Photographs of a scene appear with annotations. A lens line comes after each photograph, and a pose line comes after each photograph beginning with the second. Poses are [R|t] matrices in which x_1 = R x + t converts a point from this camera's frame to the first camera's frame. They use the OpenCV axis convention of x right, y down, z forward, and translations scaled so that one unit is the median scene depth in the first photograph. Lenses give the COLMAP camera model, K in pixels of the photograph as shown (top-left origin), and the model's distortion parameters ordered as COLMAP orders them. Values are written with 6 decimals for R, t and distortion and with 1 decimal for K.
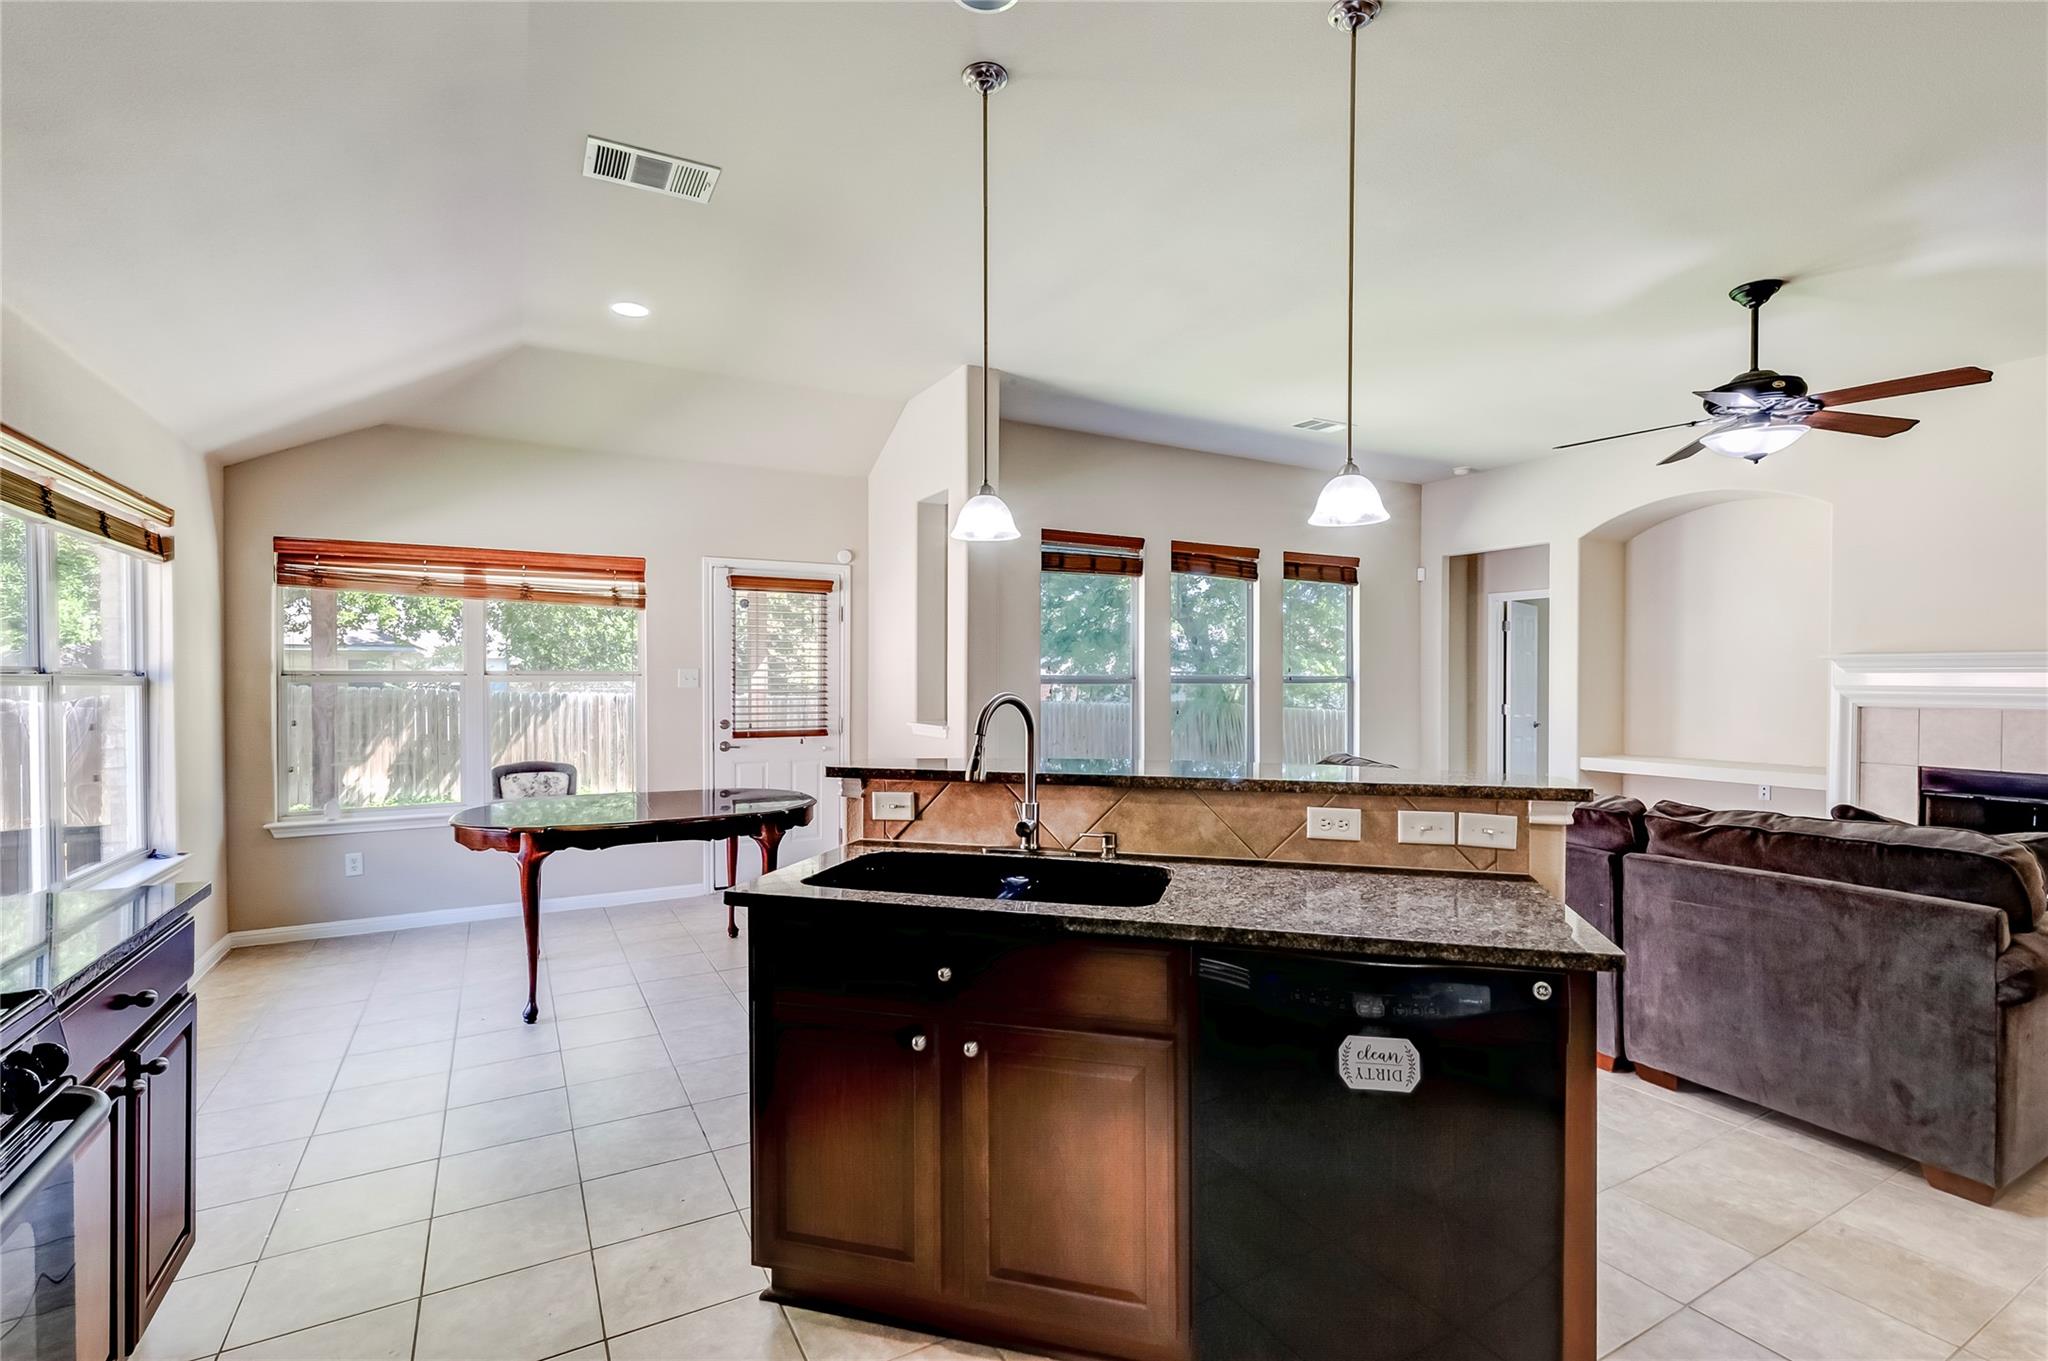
lens RADIAL K [[929.4, 0, 1022.6], [0, 929.4, 686.0], [0, 0, 1]] dist [0.004700, -0.000988]
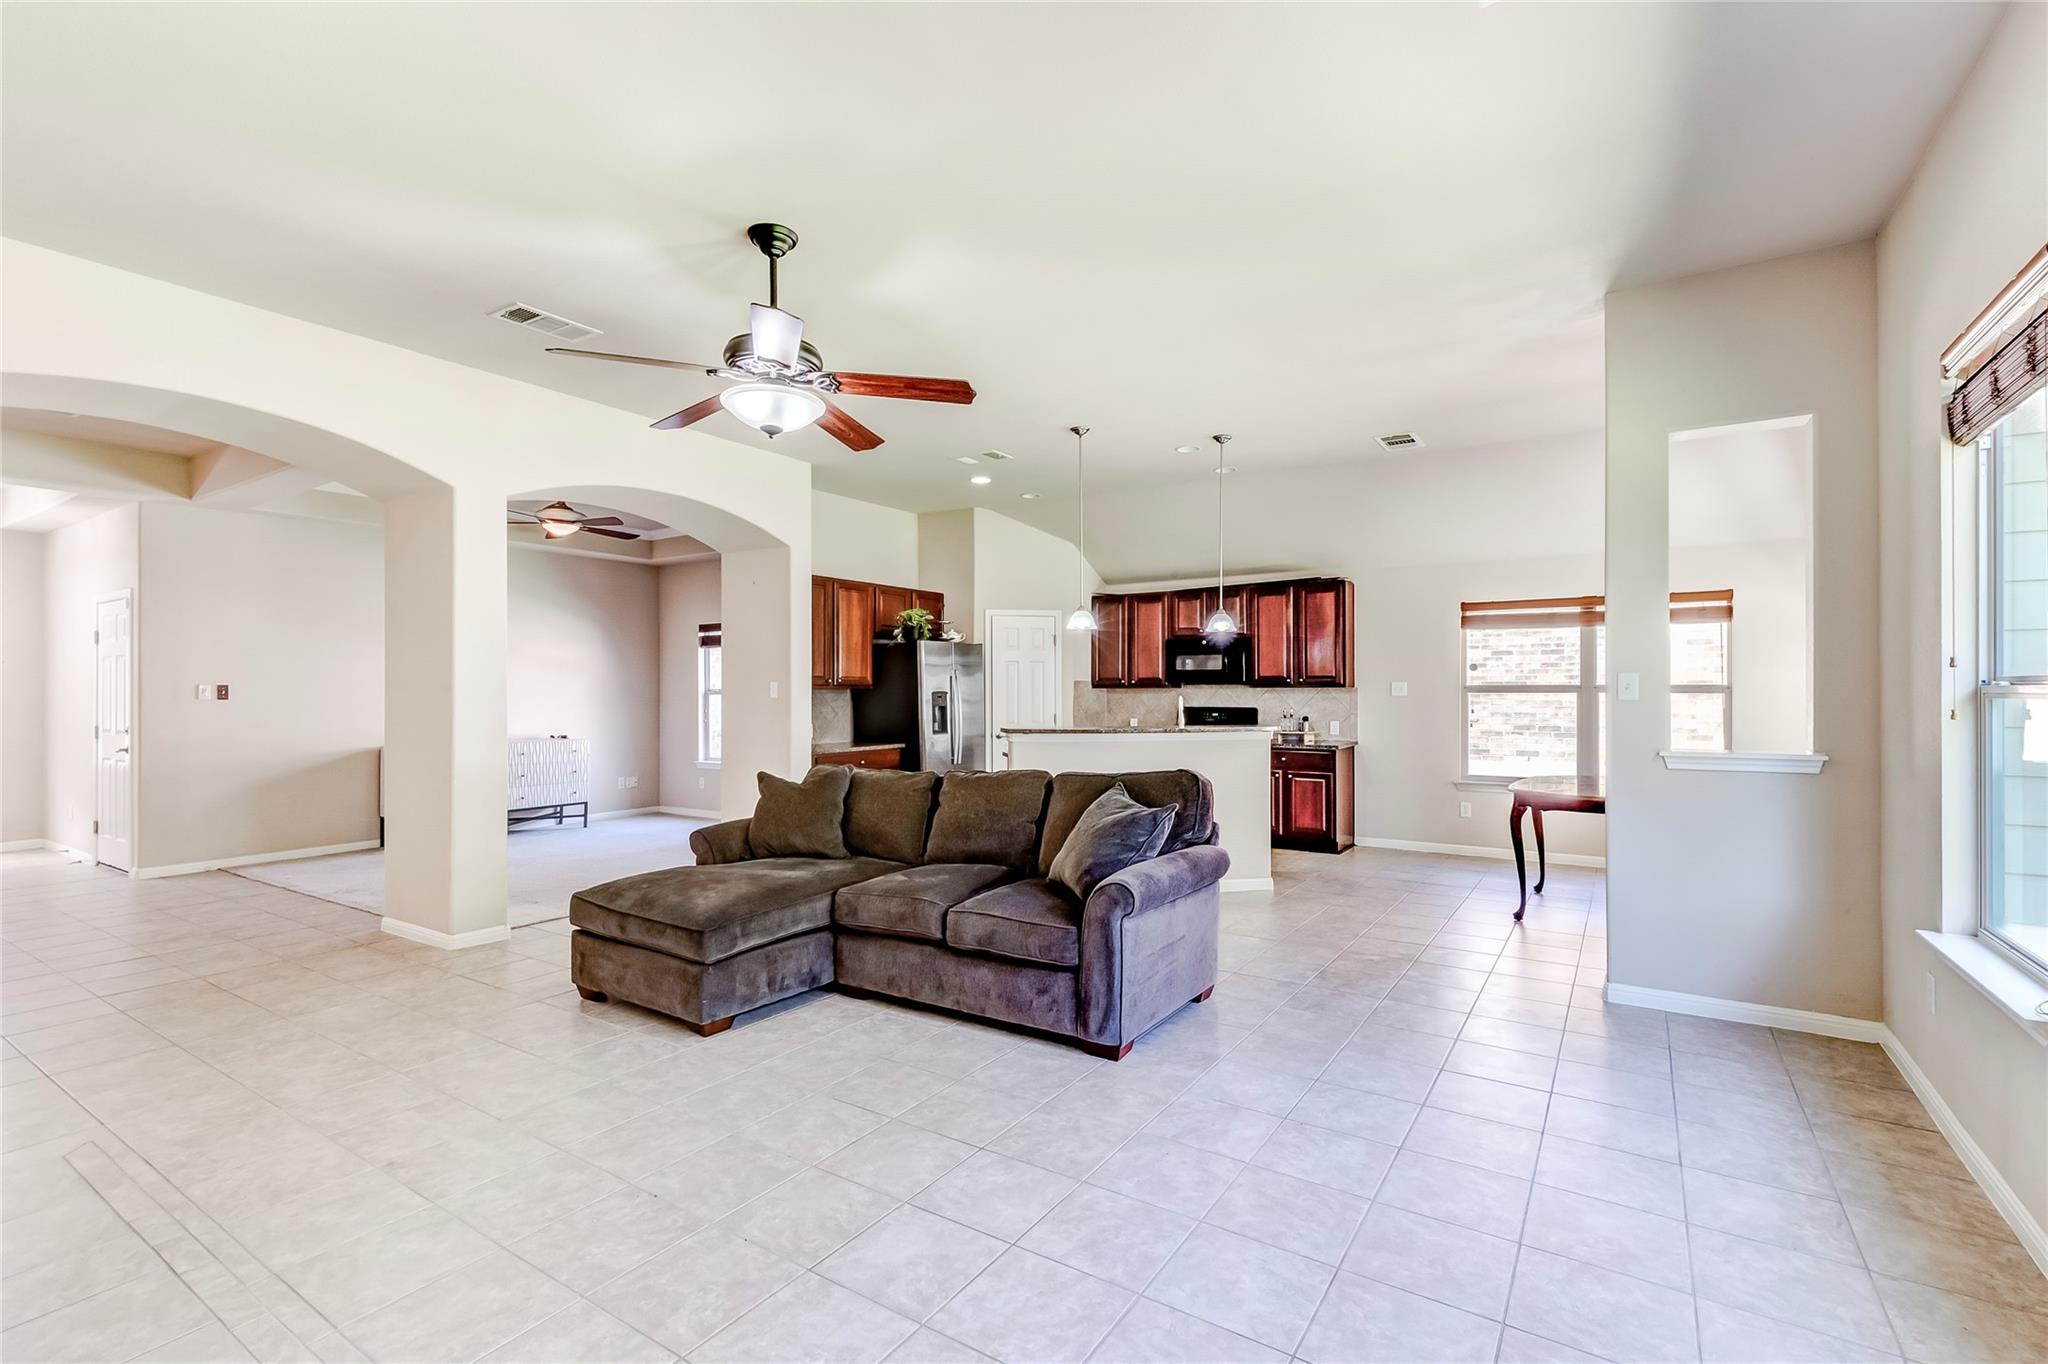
lens RADIAL K [[925.2, 0, 1026.5], [0, 925.2, 686.7], [0, 0, 1]] dist [0.002019, -0.000301]
pose [[-0.887946, -0.002039, -0.459943, 0.703348], [-0.002754, 0.999996, 0.000884, -0.007932], [0.459939, 0.002051, -0.887948, 1.350812]]
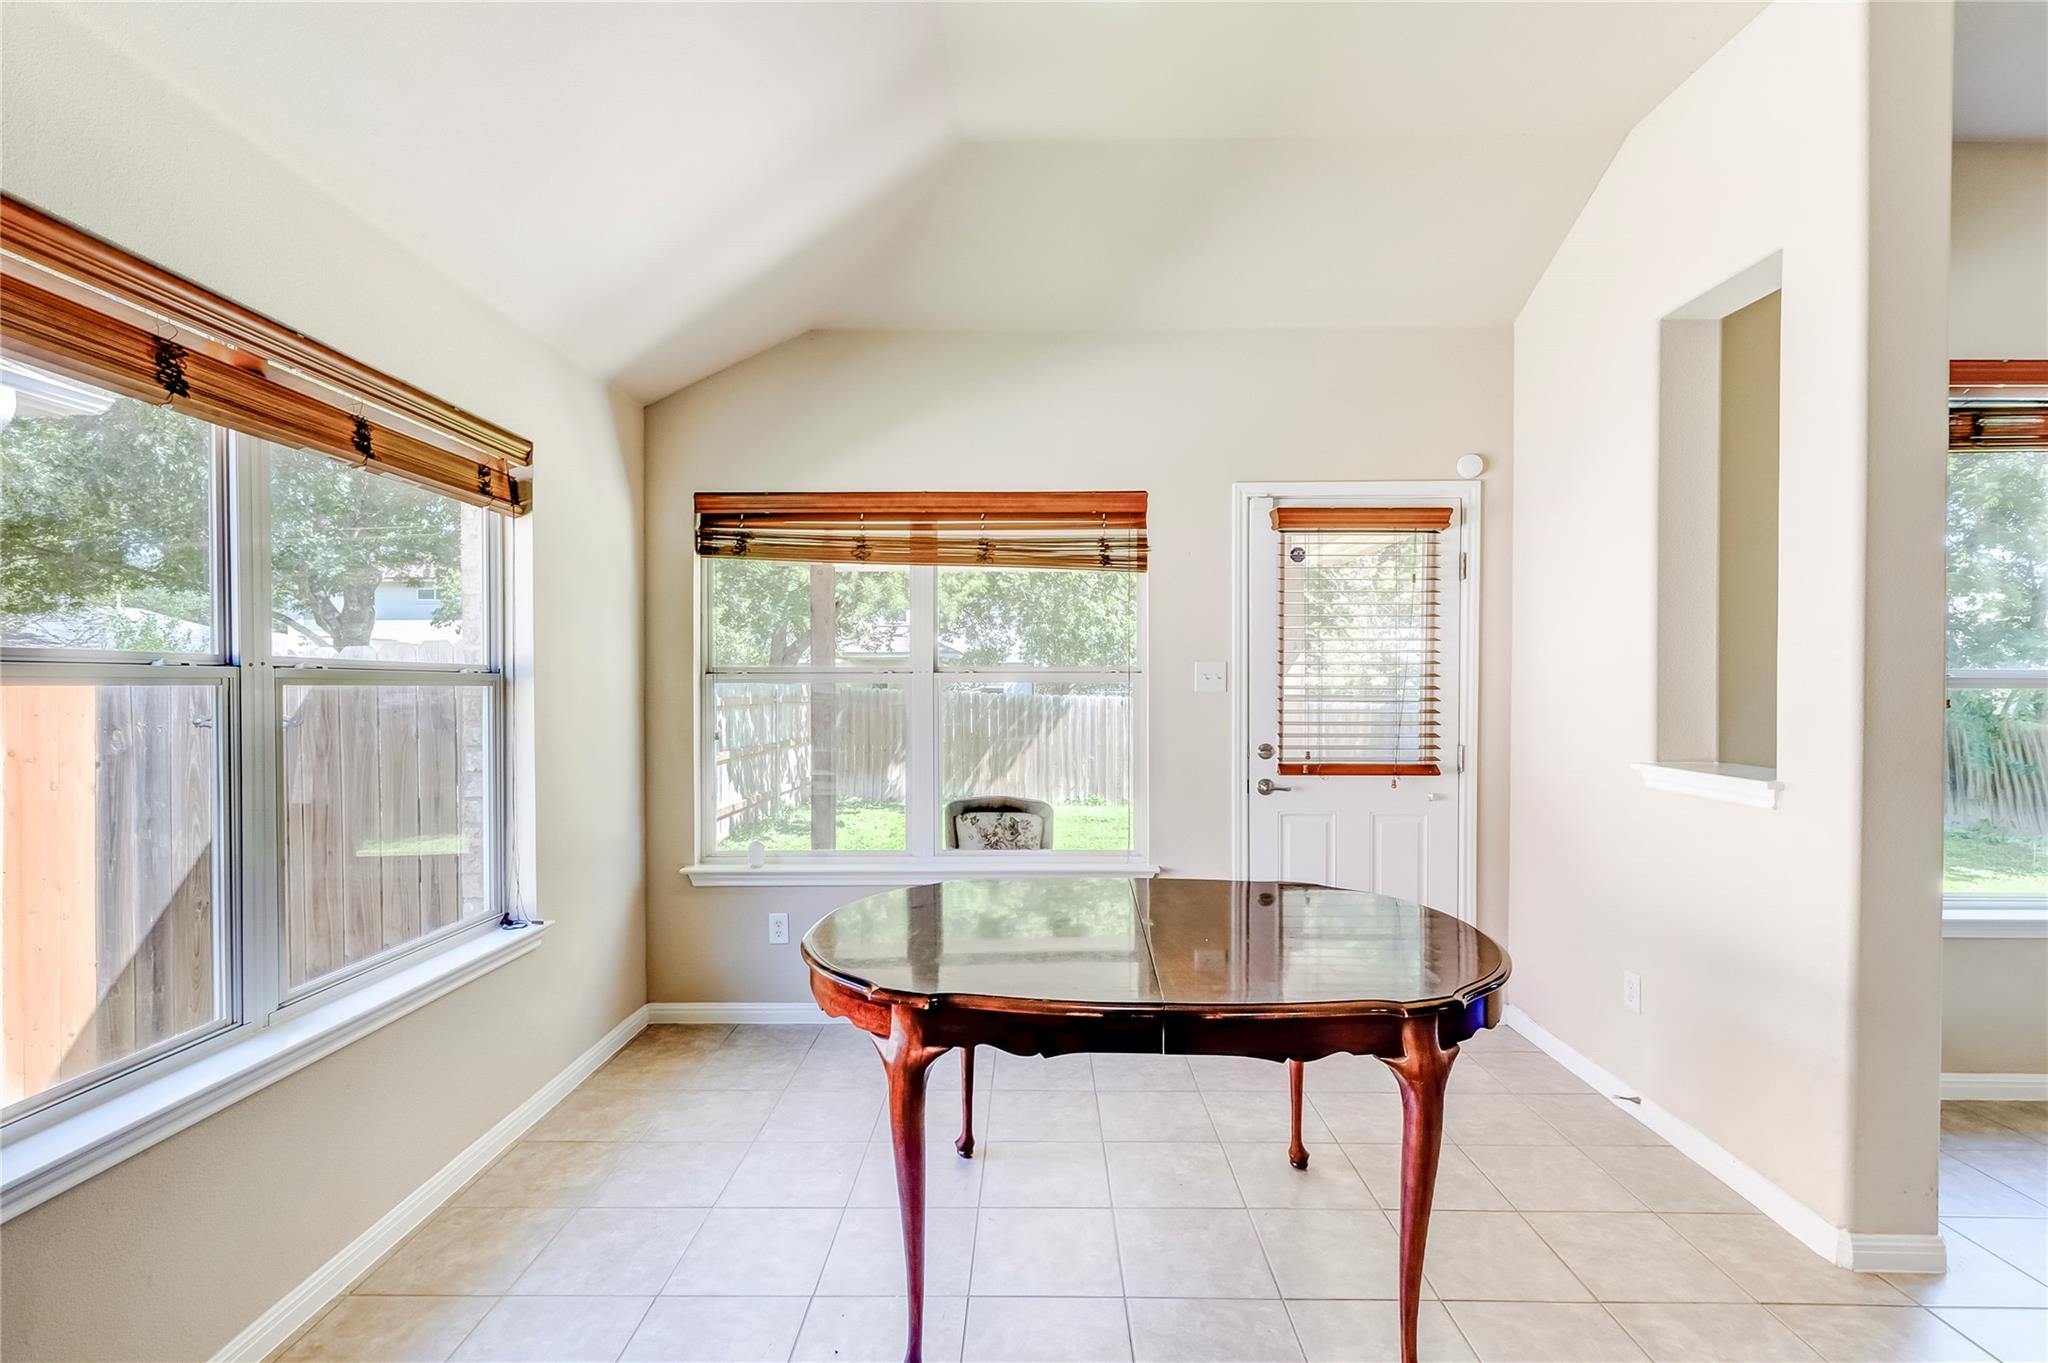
lens RADIAL K [[920.4, 0, 1024.8], [0, 920.4, 688.7], [0, 0, 1]] dist [0.000512, -0.000216]
pose [[0.865288, 0.003176, -0.501266, -0.160425], [-0.003577, 0.999994, 0.000162, 0.000094], [0.501263, 0.001653, 0.865293, 0.410430]]
